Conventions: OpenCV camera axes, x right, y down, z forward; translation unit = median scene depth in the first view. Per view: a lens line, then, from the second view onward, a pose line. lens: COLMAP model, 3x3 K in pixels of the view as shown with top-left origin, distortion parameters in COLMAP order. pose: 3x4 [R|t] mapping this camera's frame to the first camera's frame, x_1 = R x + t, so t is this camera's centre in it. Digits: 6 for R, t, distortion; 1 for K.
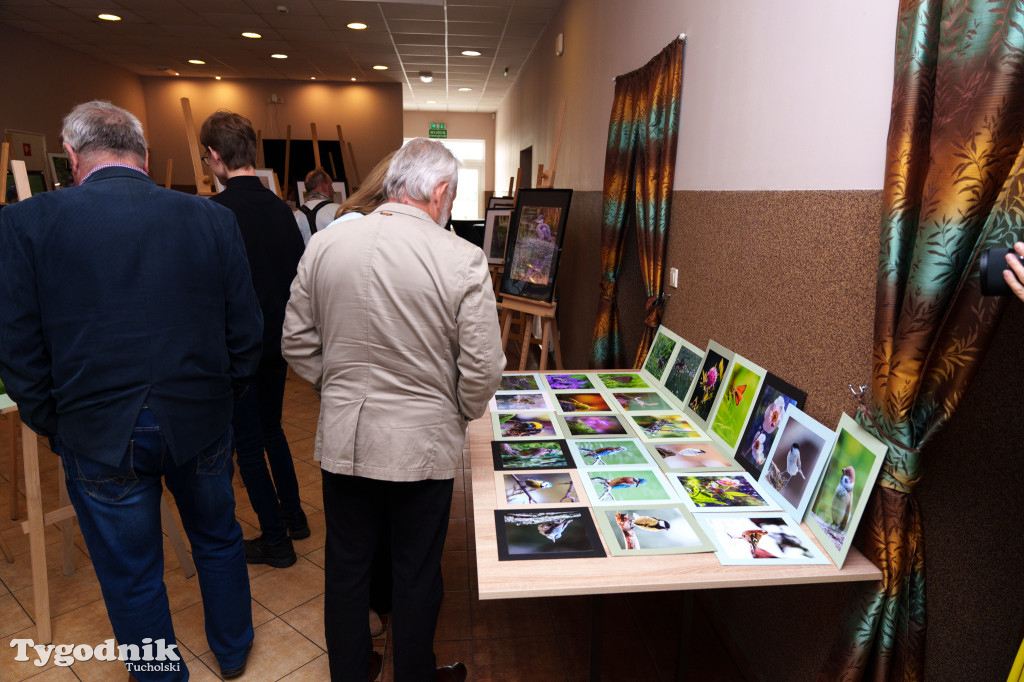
lens RADIAL K [[674.3, 0, 512.0], [0, 674.3, 341.0], [0, 0, 1]] dist [-0.004374, -0.001445]
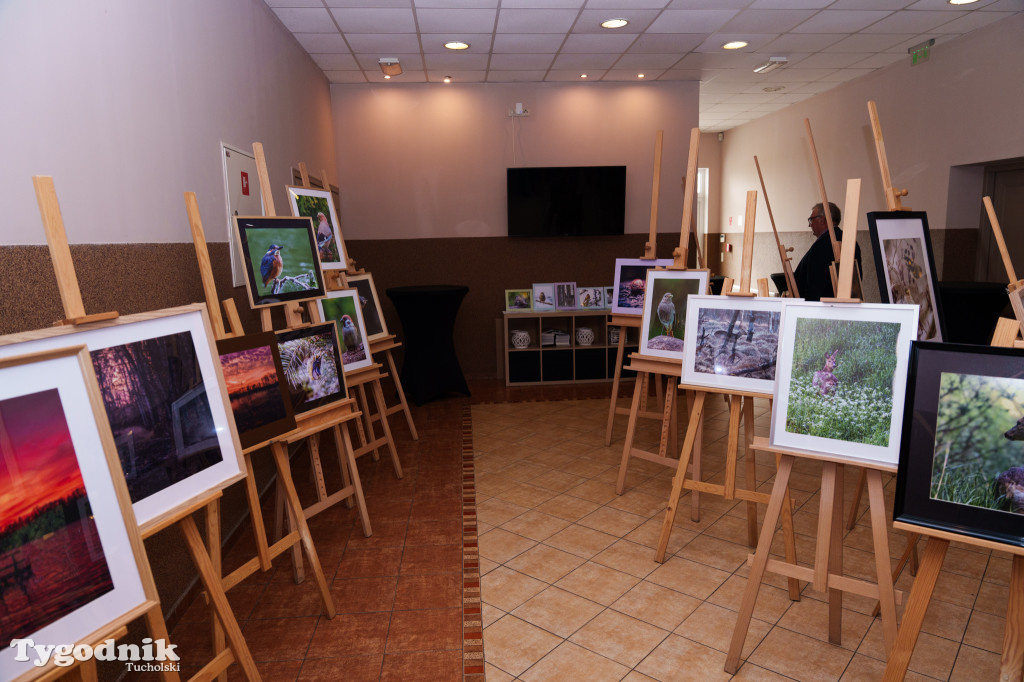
lens RADIAL K [[674.3, 0, 512.0], [0, 674.3, 341.0], [0, 0, 1]] dist [-0.004374, -0.001445]
pose [[0.999177, -0.037515, -0.015412, -1.225617], [0.036448, 0.997254, -0.064461, -0.281167], [0.017788, 0.063846, 0.997801, 1.139617]]
